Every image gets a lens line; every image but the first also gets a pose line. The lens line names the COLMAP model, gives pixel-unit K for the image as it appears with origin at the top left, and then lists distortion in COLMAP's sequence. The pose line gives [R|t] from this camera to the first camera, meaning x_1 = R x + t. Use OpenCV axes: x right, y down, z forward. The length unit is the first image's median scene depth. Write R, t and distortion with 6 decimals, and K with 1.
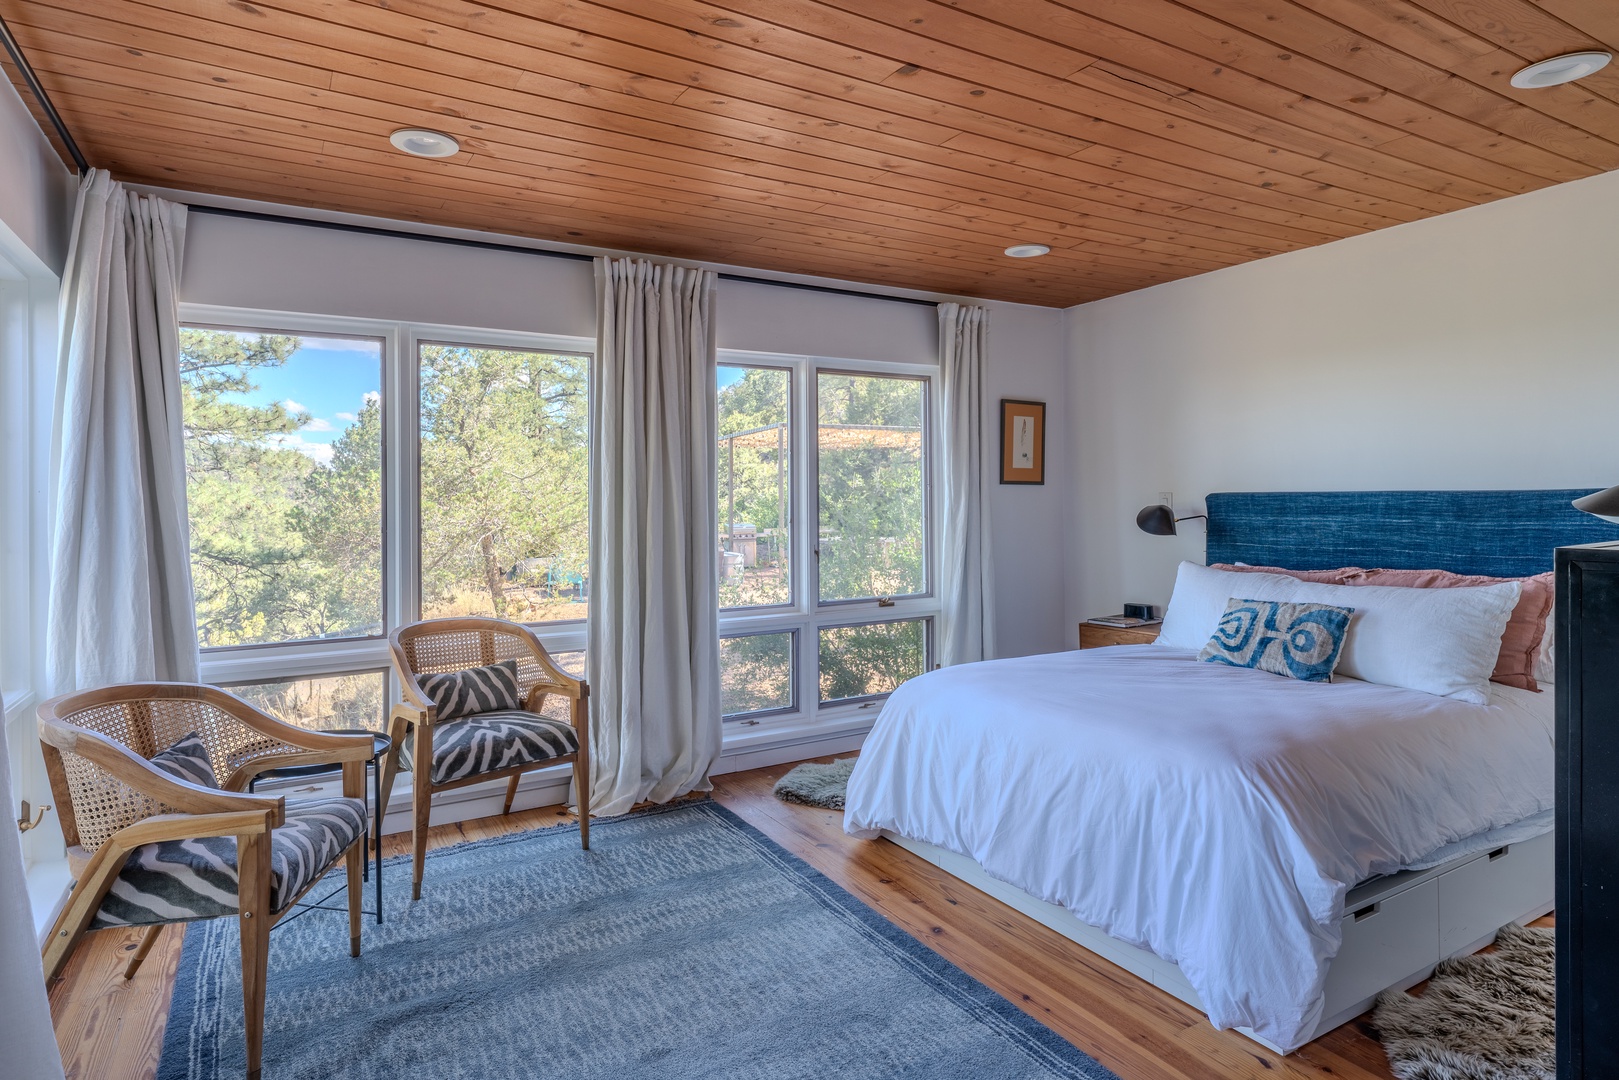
lens RADIAL K [[872.4, 0, 809.5], [0, 872.4, 540.0], [0, 0, 1]] dist [0.000388, 0.000761]
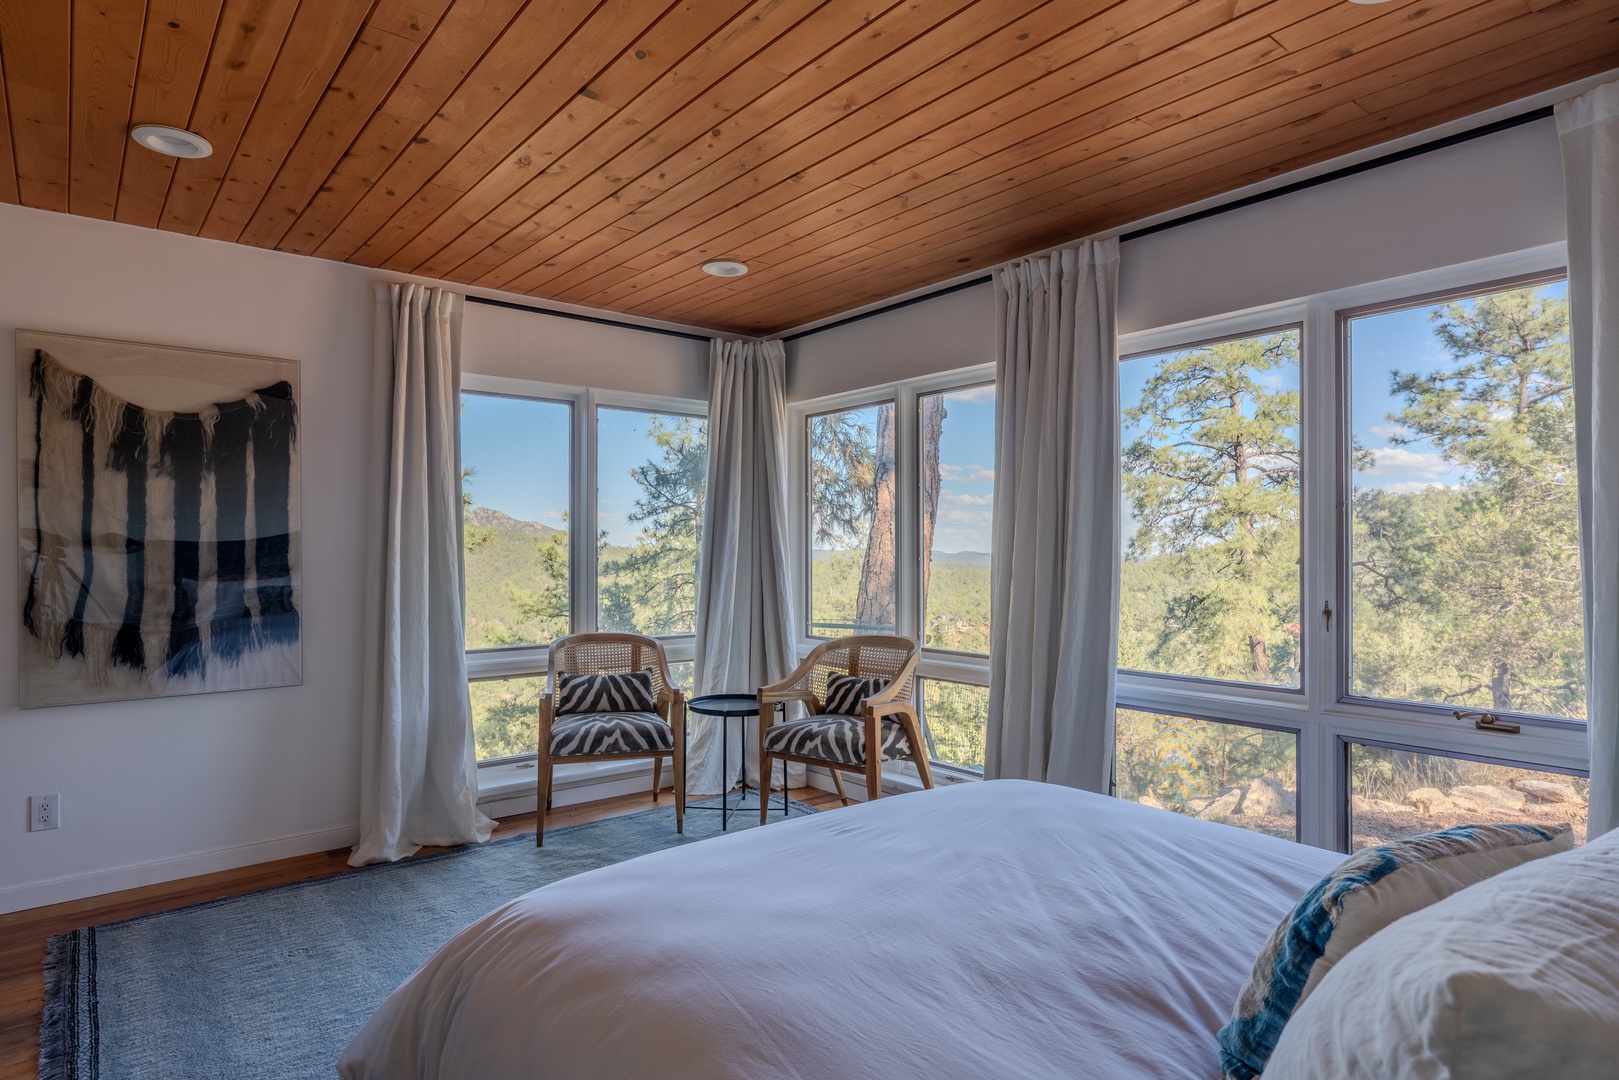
lens RADIAL K [[872.4, 0, 809.5], [0, 872.4, 540.0], [0, 0, 1]] dist [0.000388, 0.000761]
pose [[0.228978, 0.008972, -0.973390, 0.899169], [-0.012388, 0.999903, 0.006302, -0.064872], [0.973353, 0.010616, 0.229067, 0.873399]]
